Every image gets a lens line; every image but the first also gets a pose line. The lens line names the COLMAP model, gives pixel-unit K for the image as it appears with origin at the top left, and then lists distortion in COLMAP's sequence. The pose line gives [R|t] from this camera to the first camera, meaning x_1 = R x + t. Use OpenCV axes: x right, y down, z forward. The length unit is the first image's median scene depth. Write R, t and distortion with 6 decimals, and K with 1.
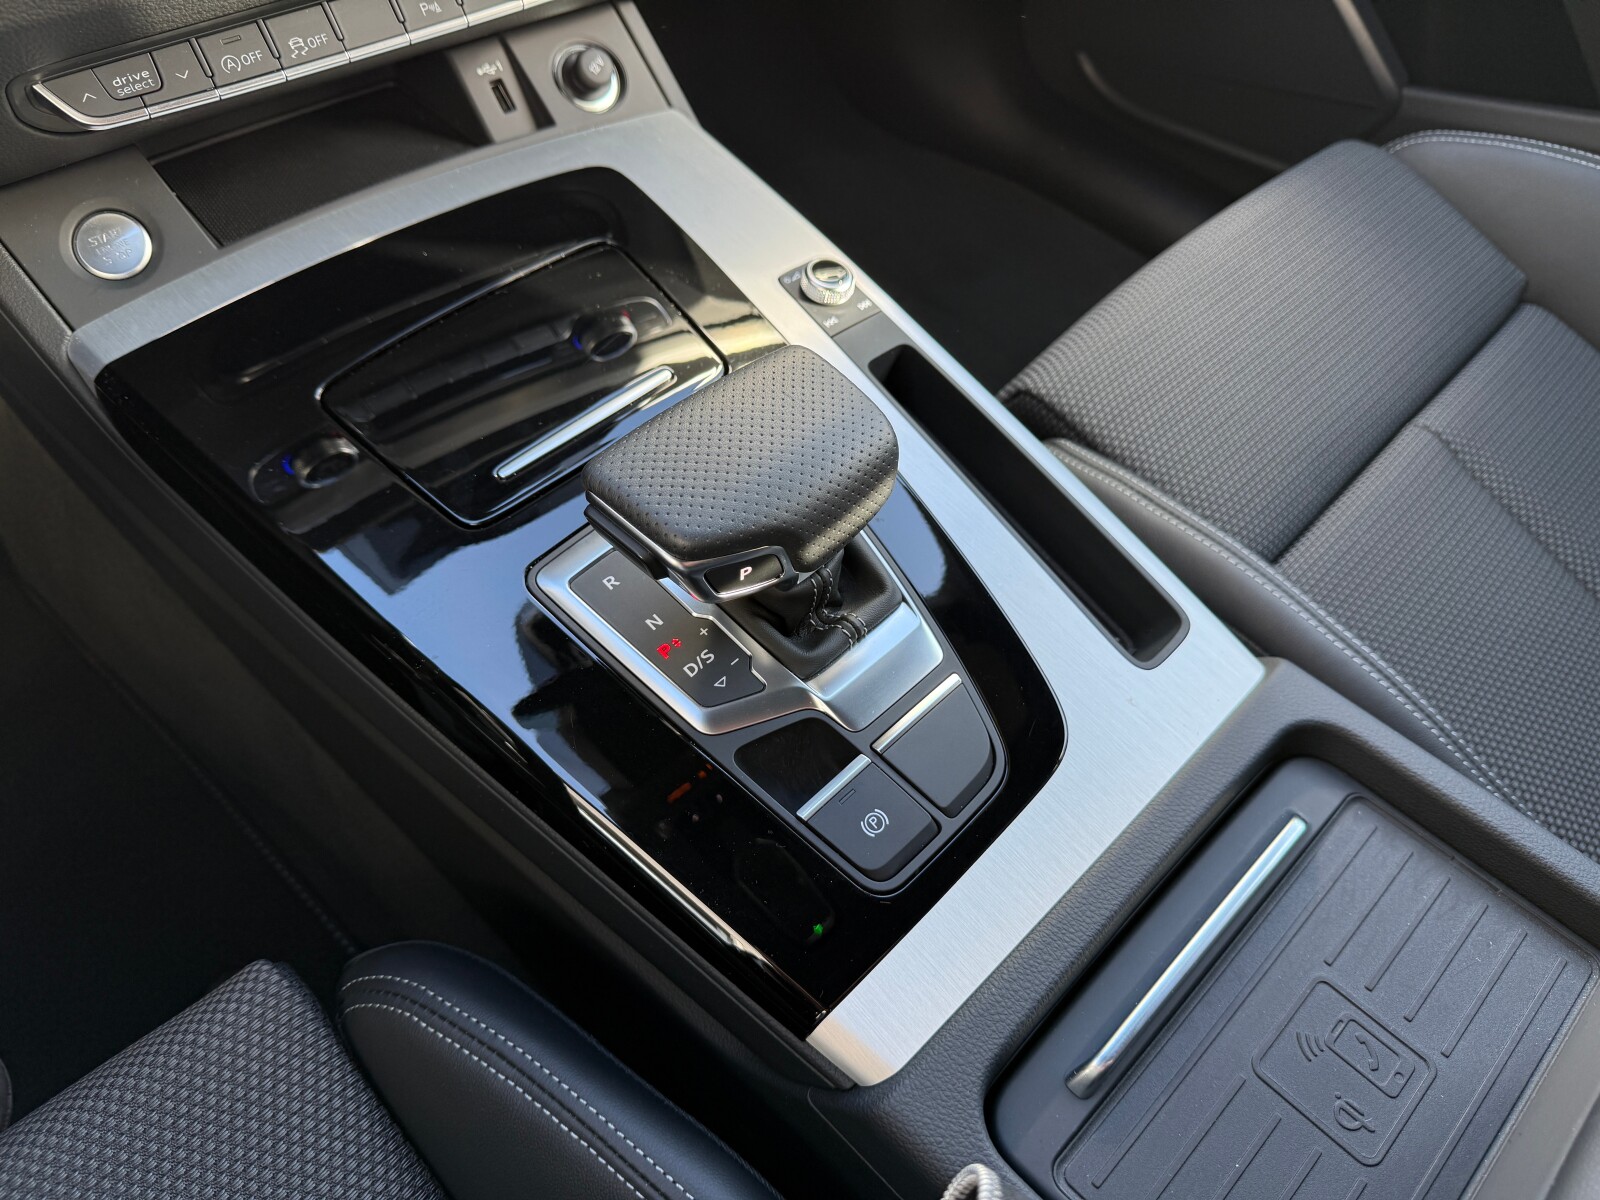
lens RADIAL K [[1143.6, 0, 798.5], [0, 1143.6, 605.8], [0, 0, 1]] dist [0.054078, -0.104951]
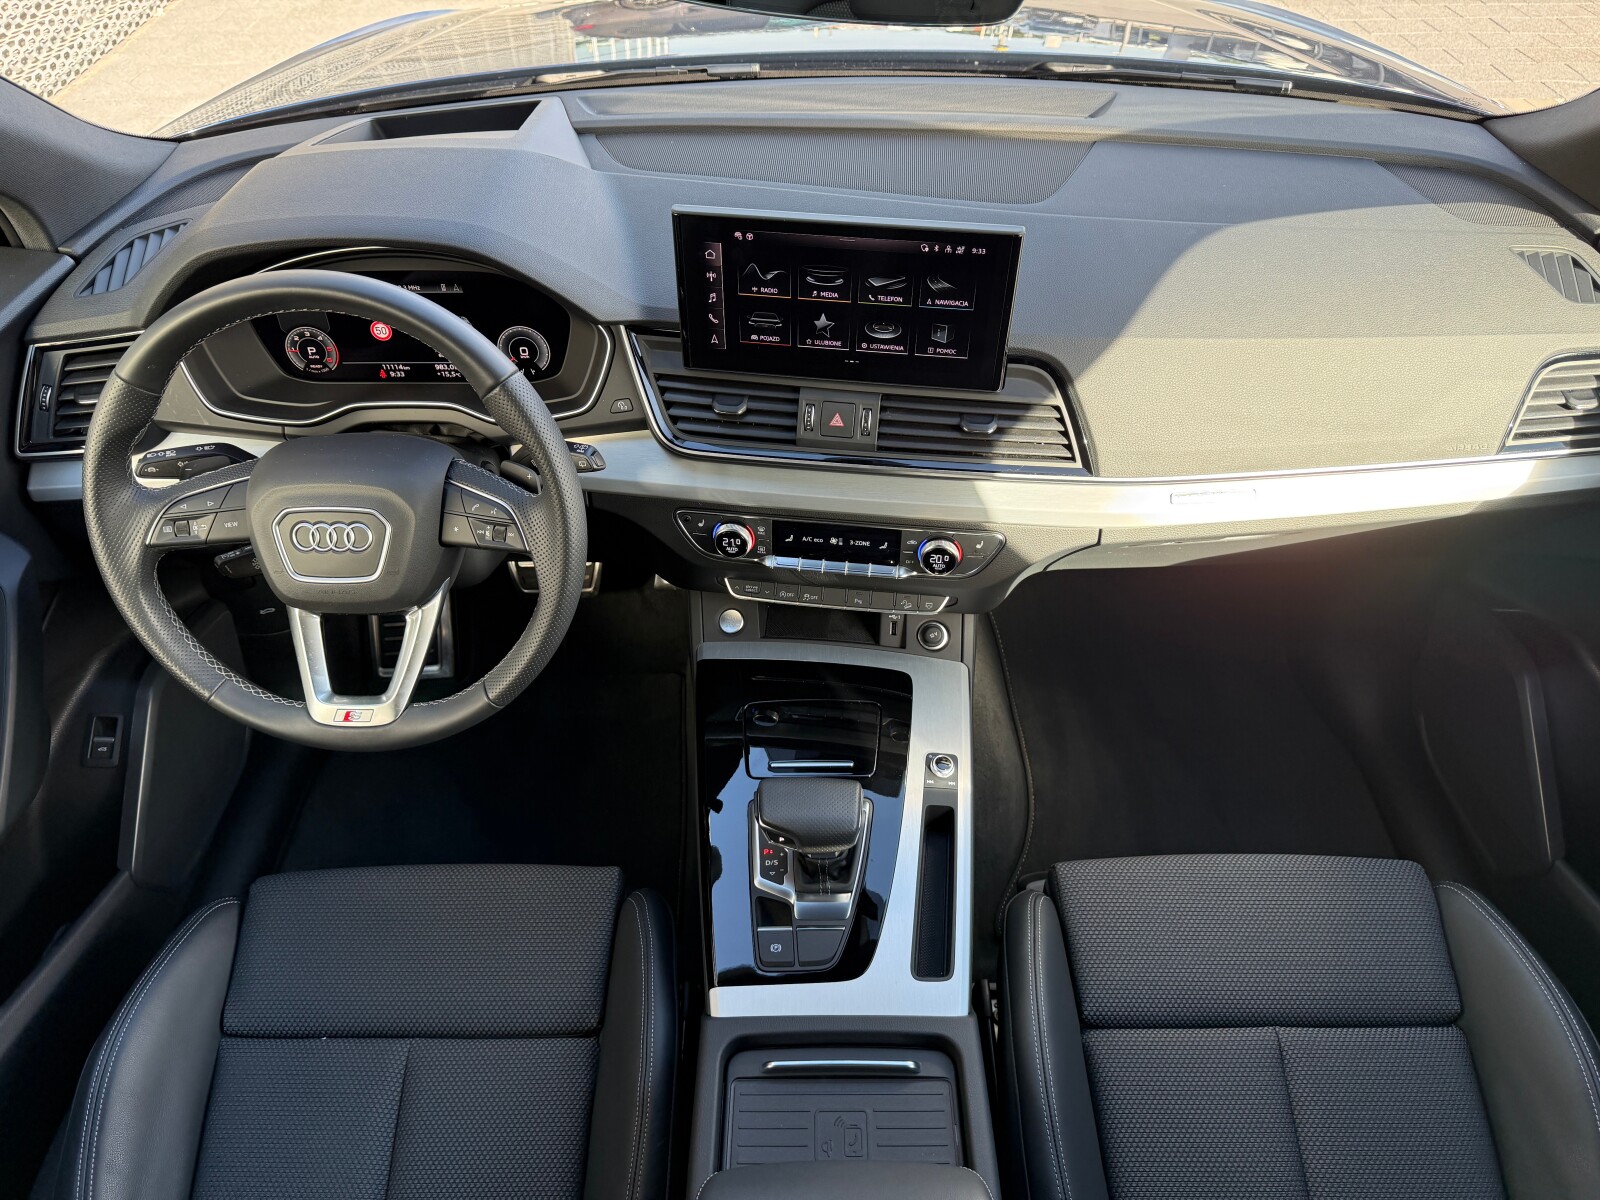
lens RADIAL K [[1130.8, 0, 801.5], [0, 1130.8, 609.1], [0, 0, 1]] dist [0.195953, -0.338160]
pose [[0.704095, 0.441686, -0.556024, 1.022581], [-0.540111, 0.841451, -0.015525, -0.385096], [0.461010, 0.311246, 0.831021, -1.197098]]
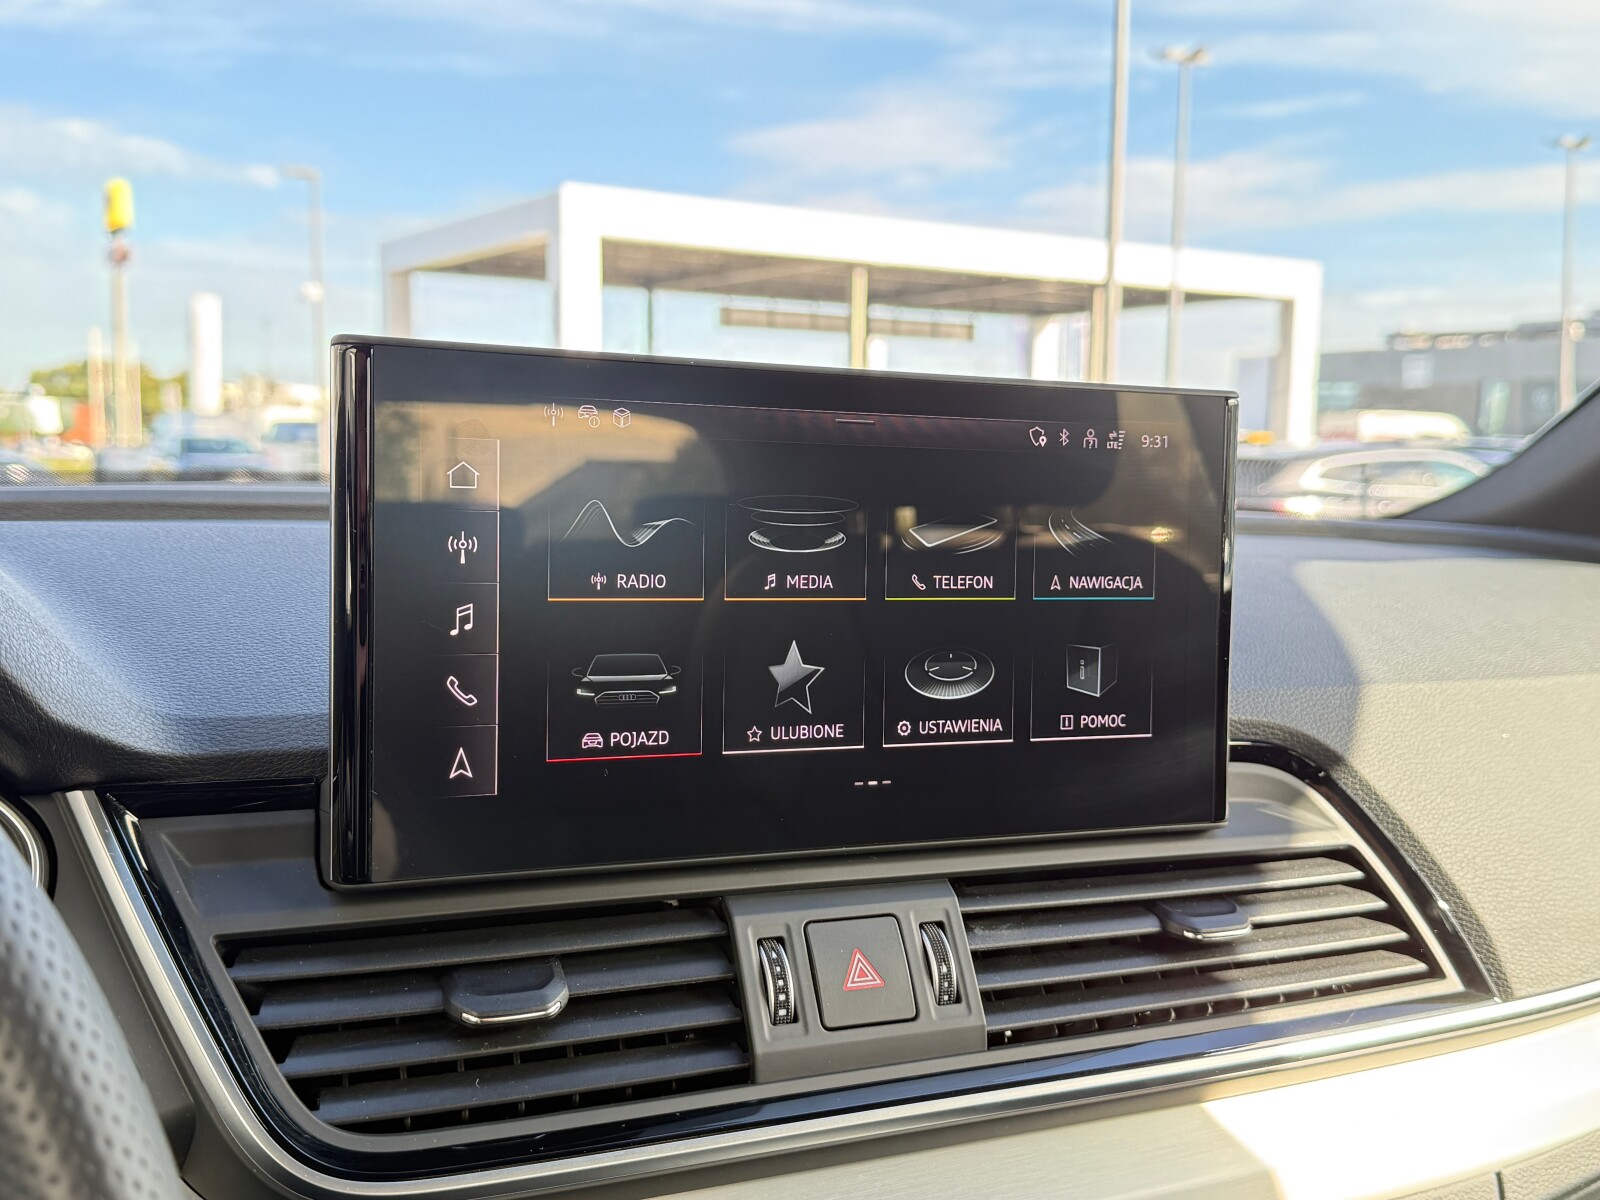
lens RADIAL K [[1592.7, 0, 802.5], [0, 1592.7, 599.5], [0, 0, 1]] dist [0.139902, -0.289513]
pose [[0.973311, -0.015143, -0.228991, -0.150646], [-0.163874, 0.652680, -0.739699, -0.171782], [0.160659, 0.757483, 0.632778, -0.228741]]
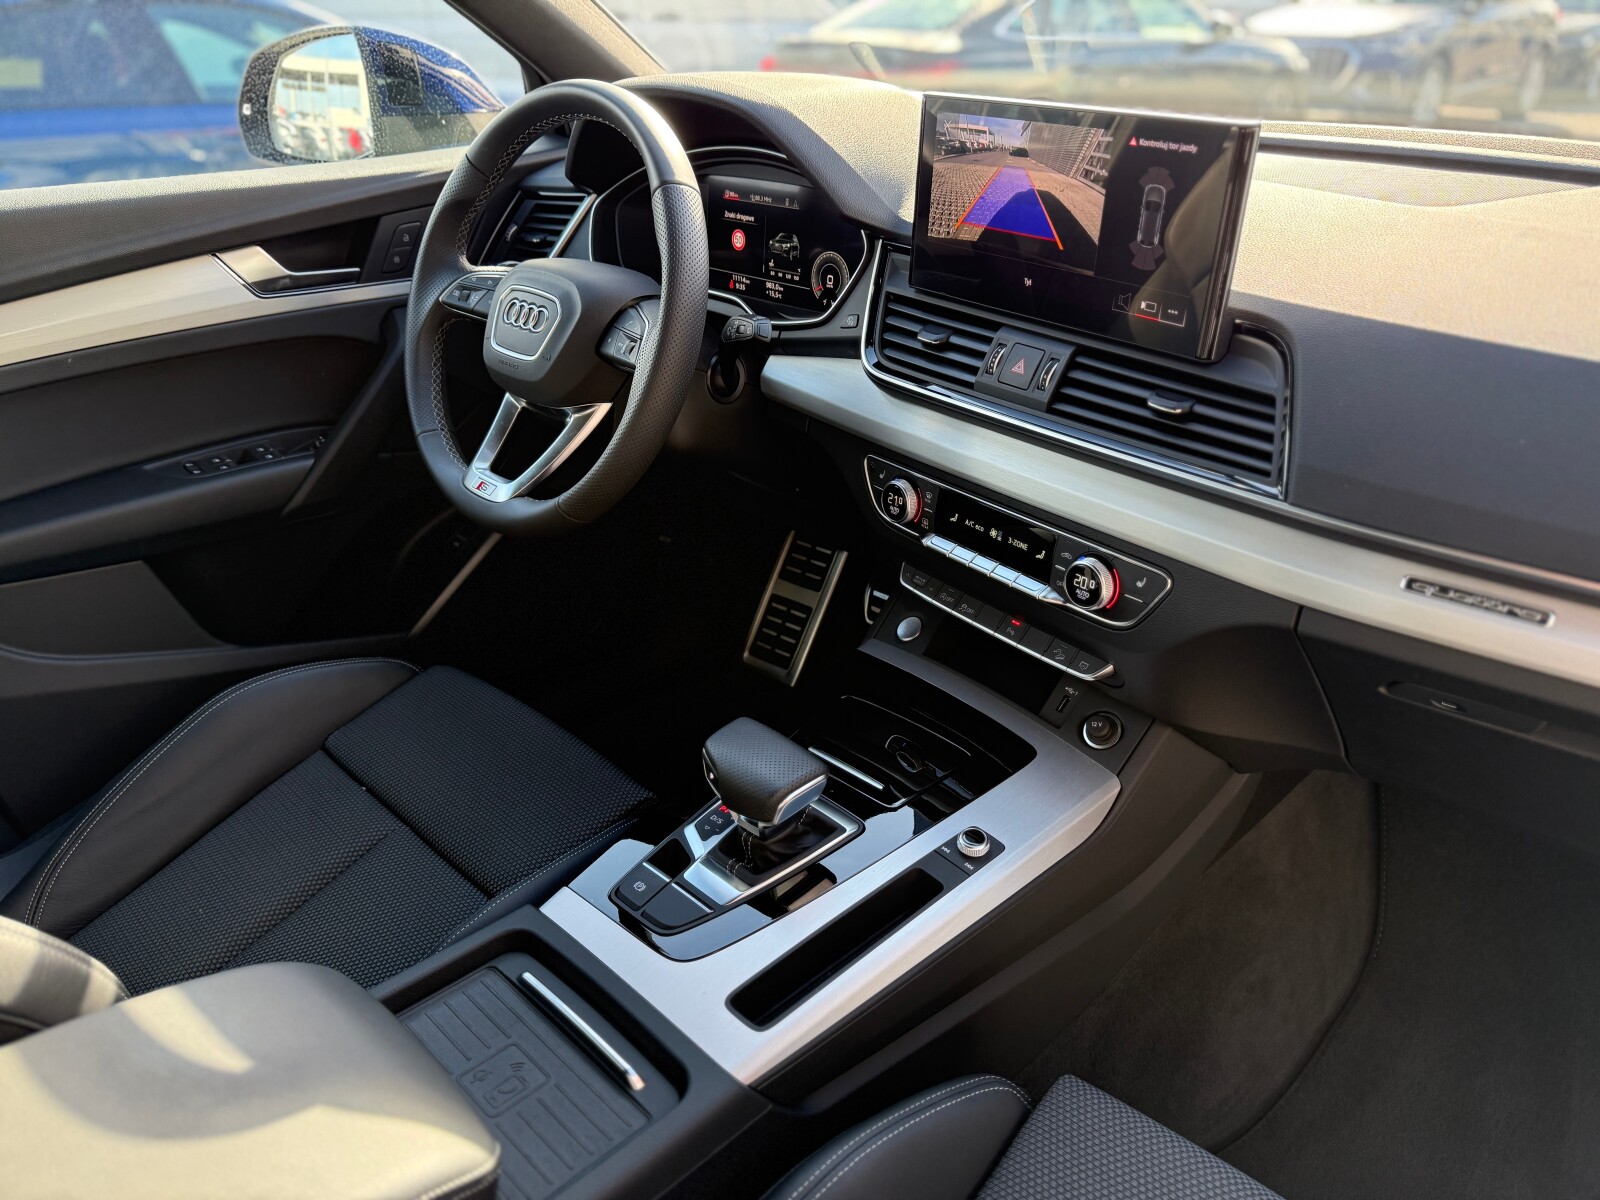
lens RADIAL K [[1173.5, 0, 771.5], [0, 1173.5, 604.0], [0, 0, 1]] dist [0.070328, -0.000076]
pose [[-0.017559, 0.416141, -0.909130, 1.558475], [-0.790514, 0.550956, 0.267460, -0.757047], [0.612192, 0.723377, 0.319291, 0.019071]]
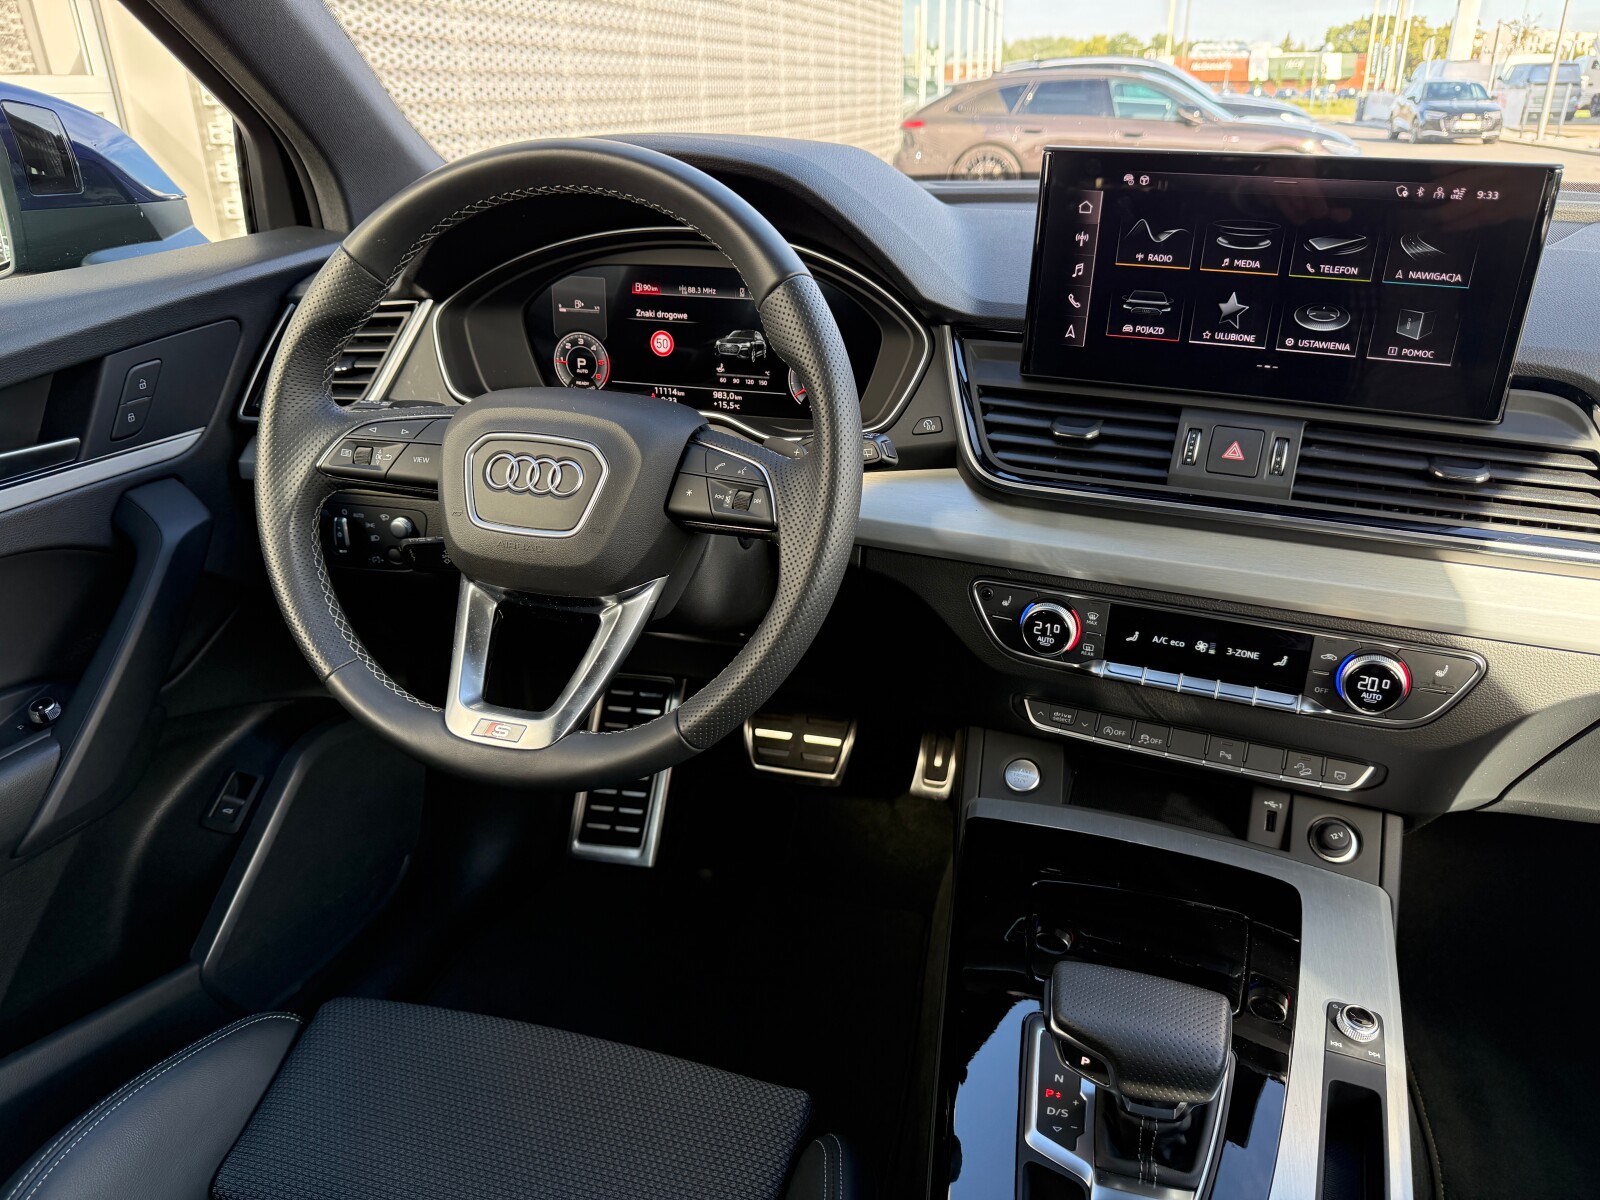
lens RADIAL K [[1143.6, 0, 798.5], [0, 1143.6, 605.8], [0, 0, 1]] dist [0.054078, -0.104951]
pose [[0.486714, 0.305820, -0.818281, 0.725008], [-0.685798, 0.713989, -0.141070, 0.016505], [0.541102, 0.629836, 0.557239, -0.481771]]
